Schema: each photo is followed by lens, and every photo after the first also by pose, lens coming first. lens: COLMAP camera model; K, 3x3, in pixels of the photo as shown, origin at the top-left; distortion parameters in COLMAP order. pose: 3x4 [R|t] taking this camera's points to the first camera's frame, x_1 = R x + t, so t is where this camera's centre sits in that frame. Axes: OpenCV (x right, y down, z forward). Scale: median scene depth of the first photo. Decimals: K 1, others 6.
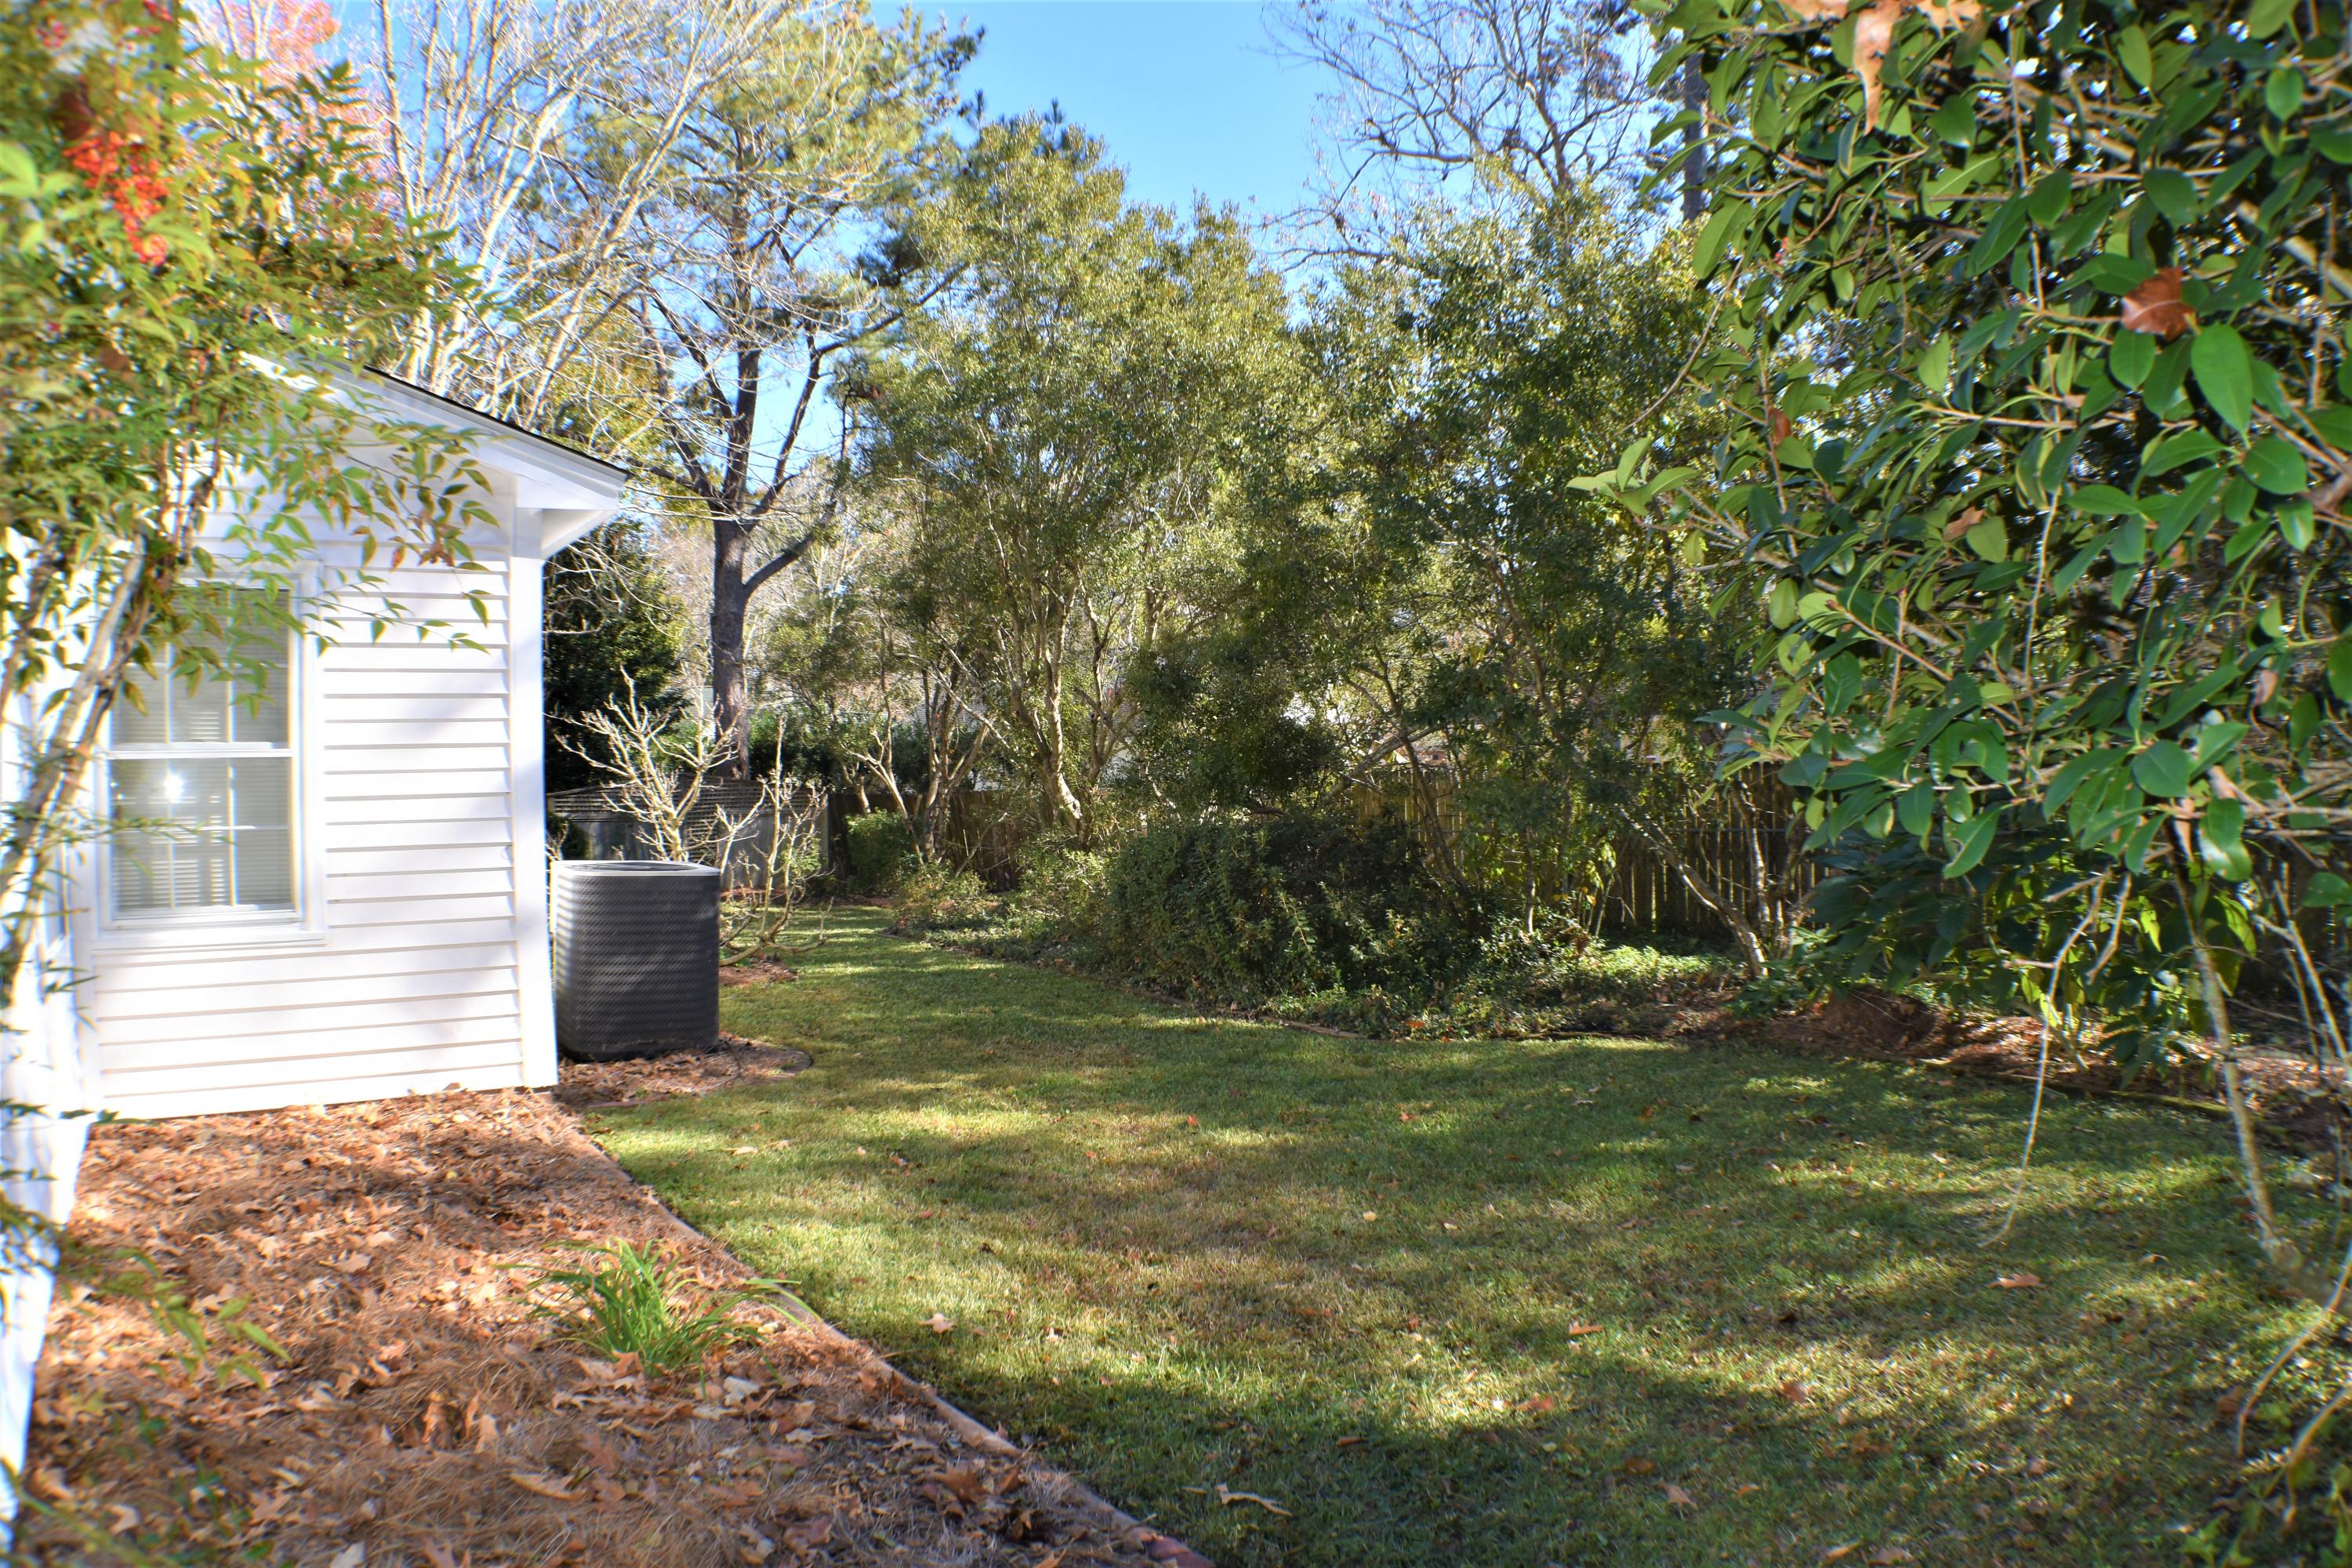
lens RADIAL K [[1912.0, 0, 1165.3], [0, 1912.0, 788.9], [0, 0, 1]] dist [-0.197339, -0.007851]
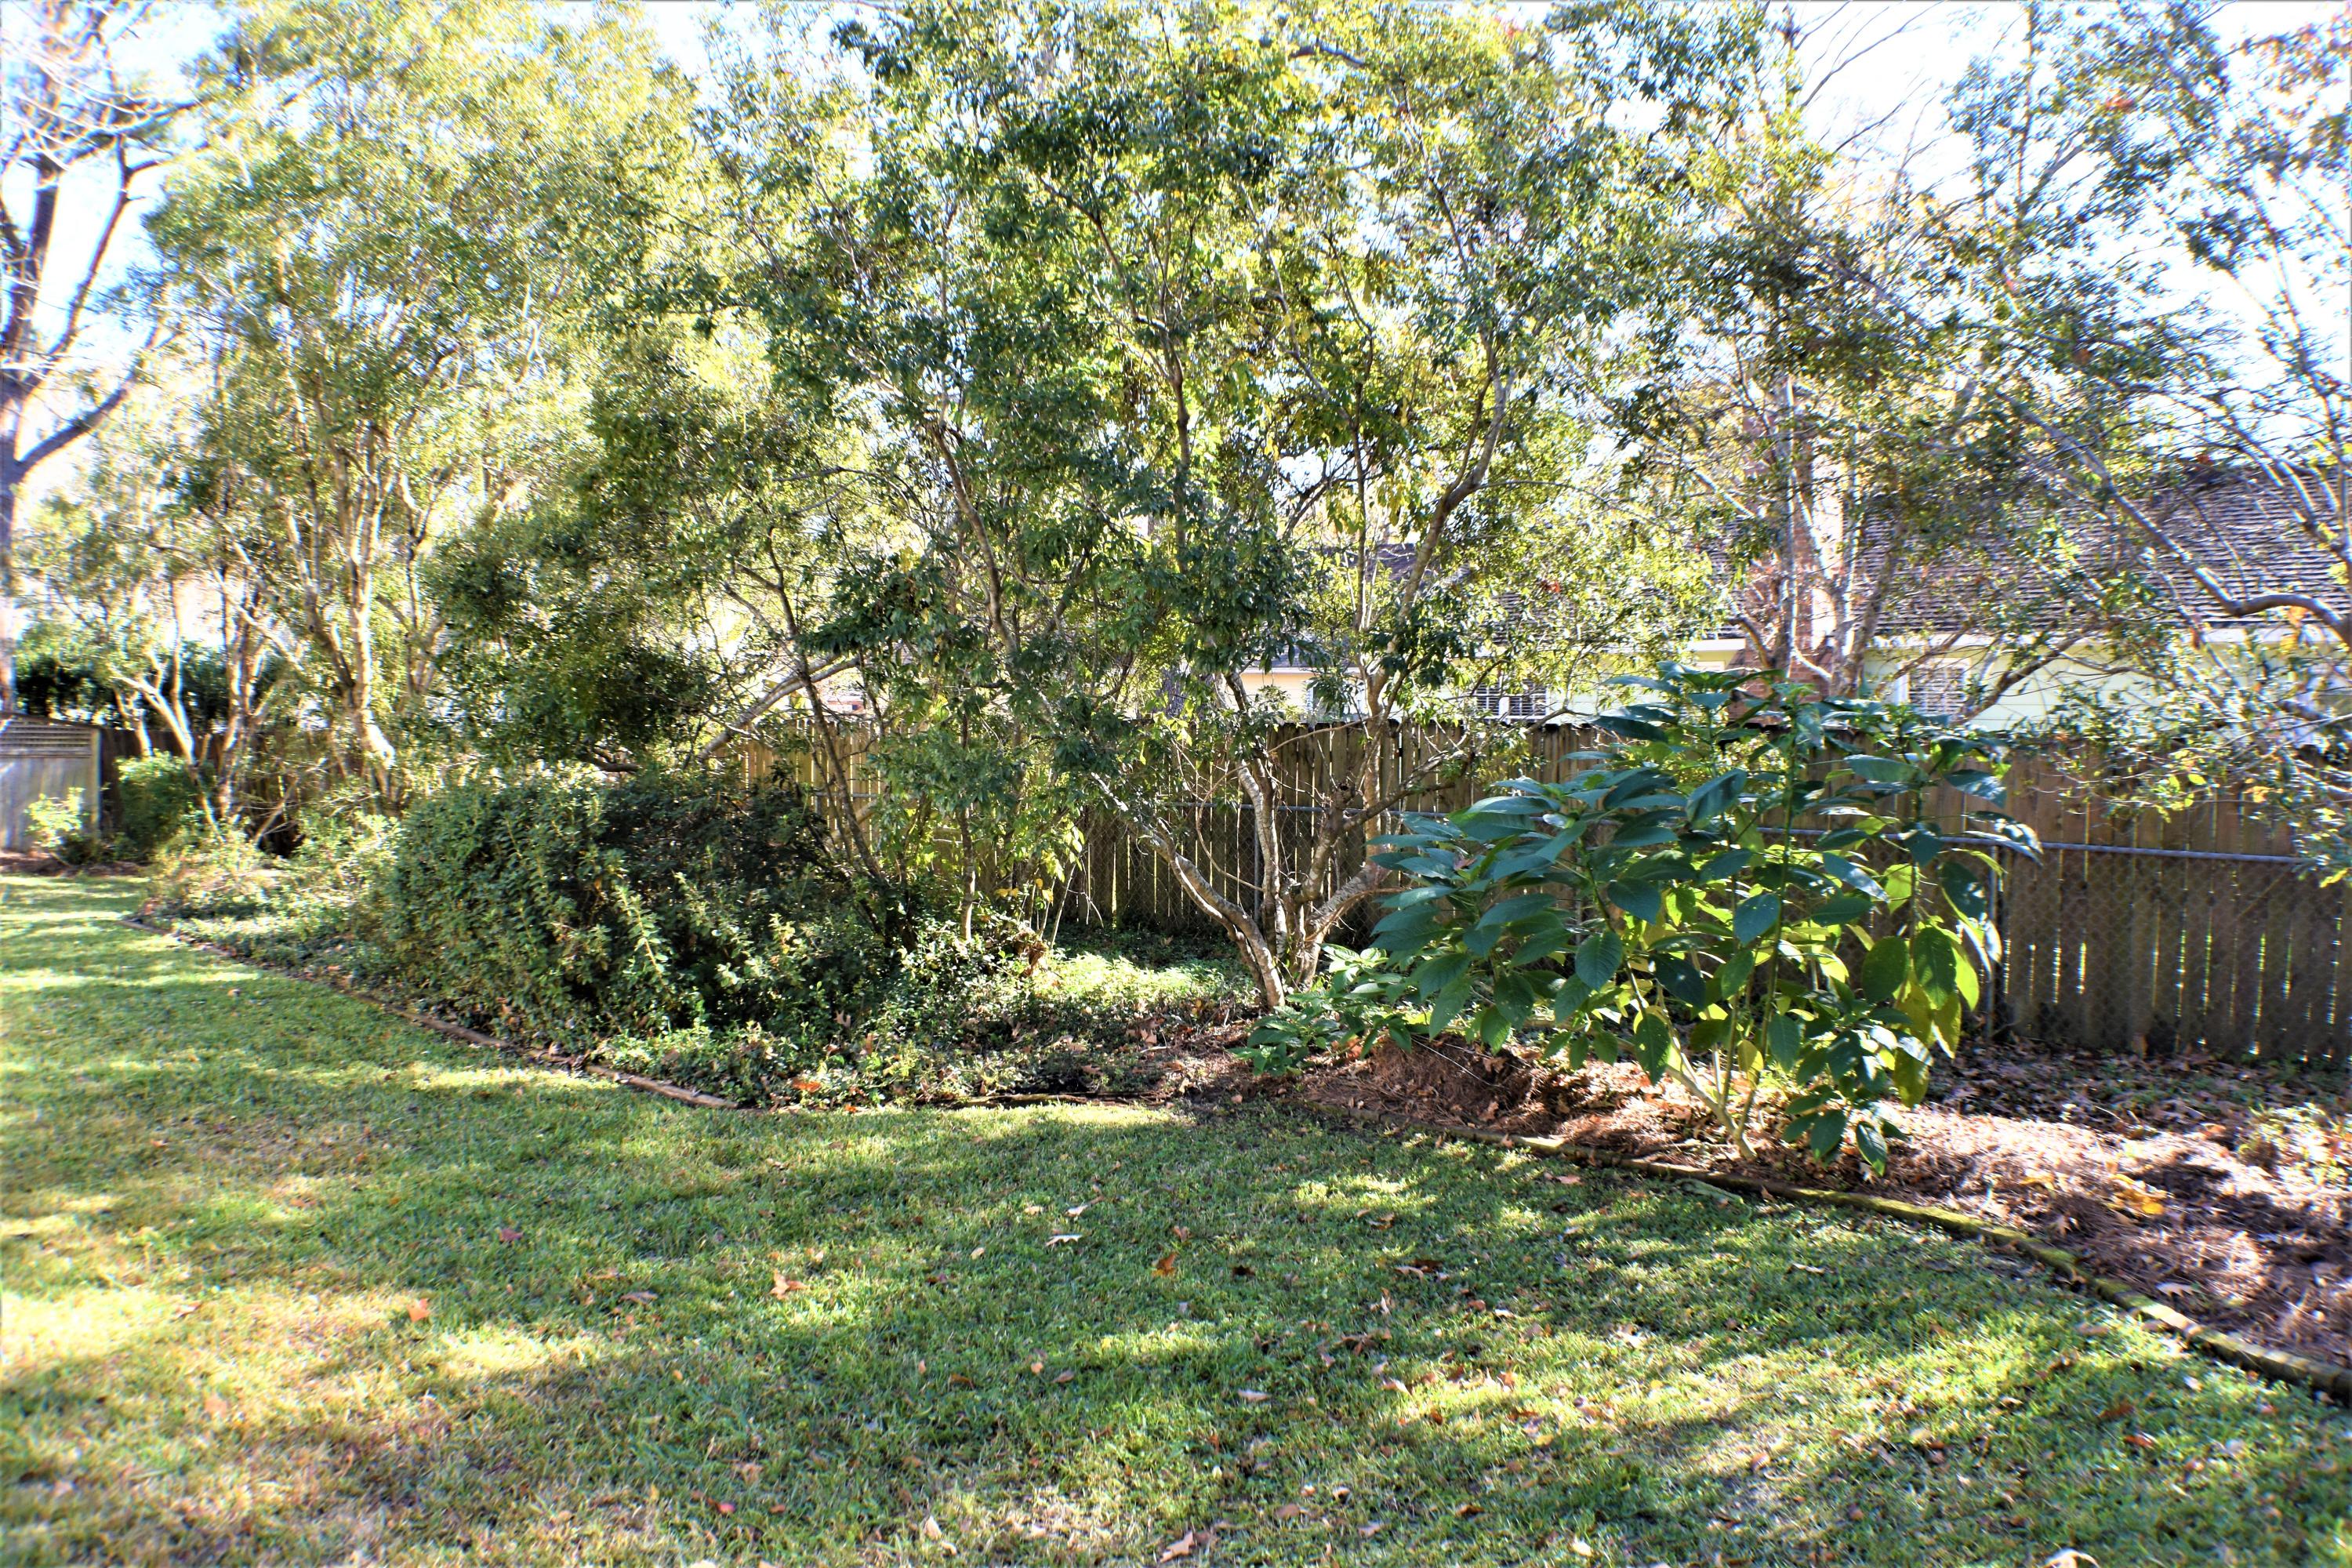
lens RADIAL K [[1919.2, 0, 1198.7], [0, 1919.2, 769.0], [0, 0, 1]] dist [-0.264065, -0.003023]
pose [[0.949125, 0.023825, 0.313996, 0.045385], [-0.028287, 0.999553, 0.009660, -0.001599], [-0.313626, -0.018051, 0.949375, 0.285977]]
